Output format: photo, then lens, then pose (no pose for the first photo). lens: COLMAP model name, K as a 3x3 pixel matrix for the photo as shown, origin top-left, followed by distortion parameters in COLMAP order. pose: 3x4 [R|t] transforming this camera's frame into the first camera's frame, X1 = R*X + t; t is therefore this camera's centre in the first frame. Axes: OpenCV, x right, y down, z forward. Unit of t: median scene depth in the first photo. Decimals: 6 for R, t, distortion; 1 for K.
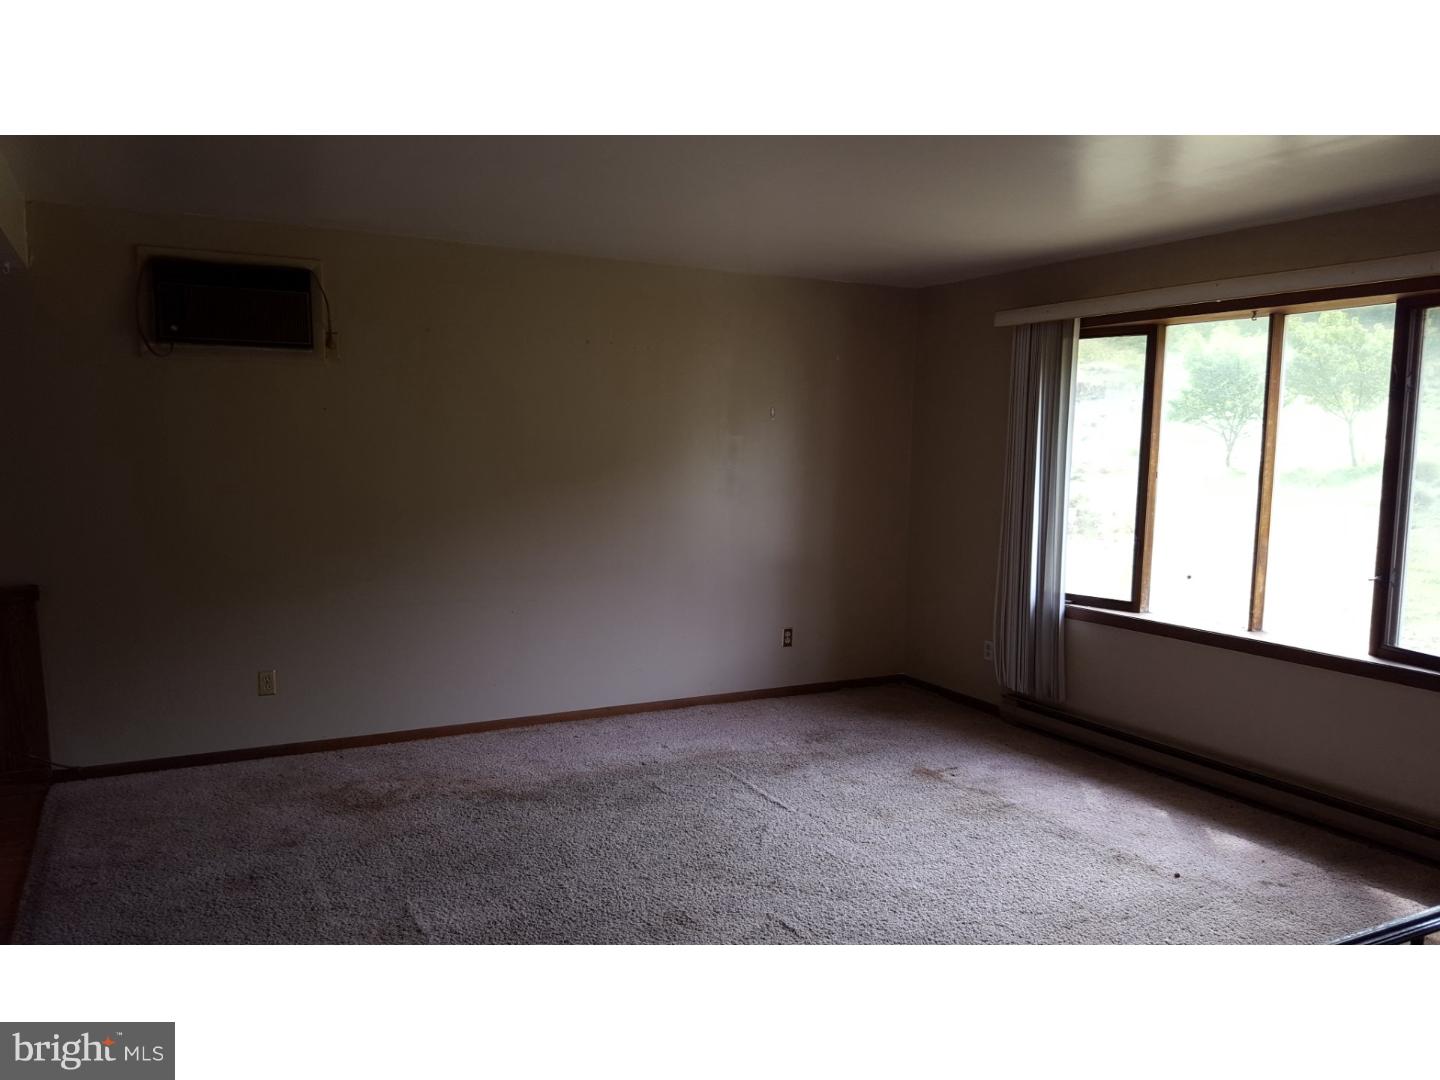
lens RADIAL K [[1096.9, 0, 709.8], [0, 1096.9, 570.0], [0, 0, 1]] dist [0.130530, -0.174200]
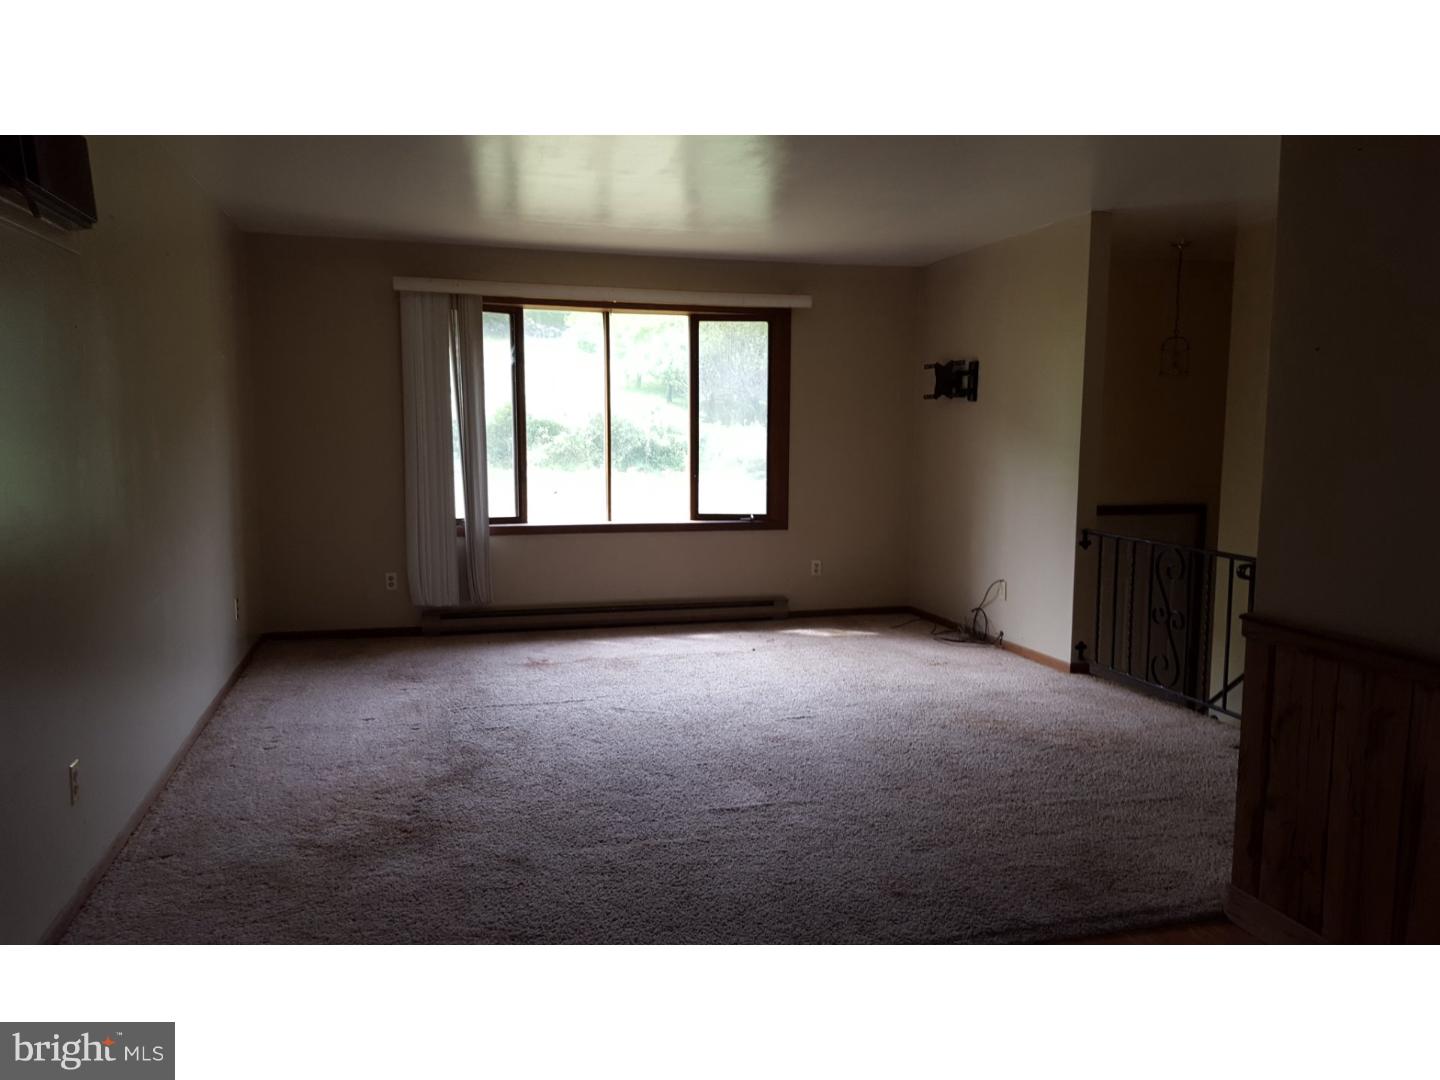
lens RADIAL K [[1096.9, 0, 709.8], [0, 1096.9, 570.0], [0, 0, 1]] dist [0.130530, -0.174200]
pose [[0.177759, -0.140971, 0.973925, -0.959526], [0.114200, 0.985955, 0.121869, -0.046598], [-0.977425, 0.089559, 0.191361, 0.581018]]
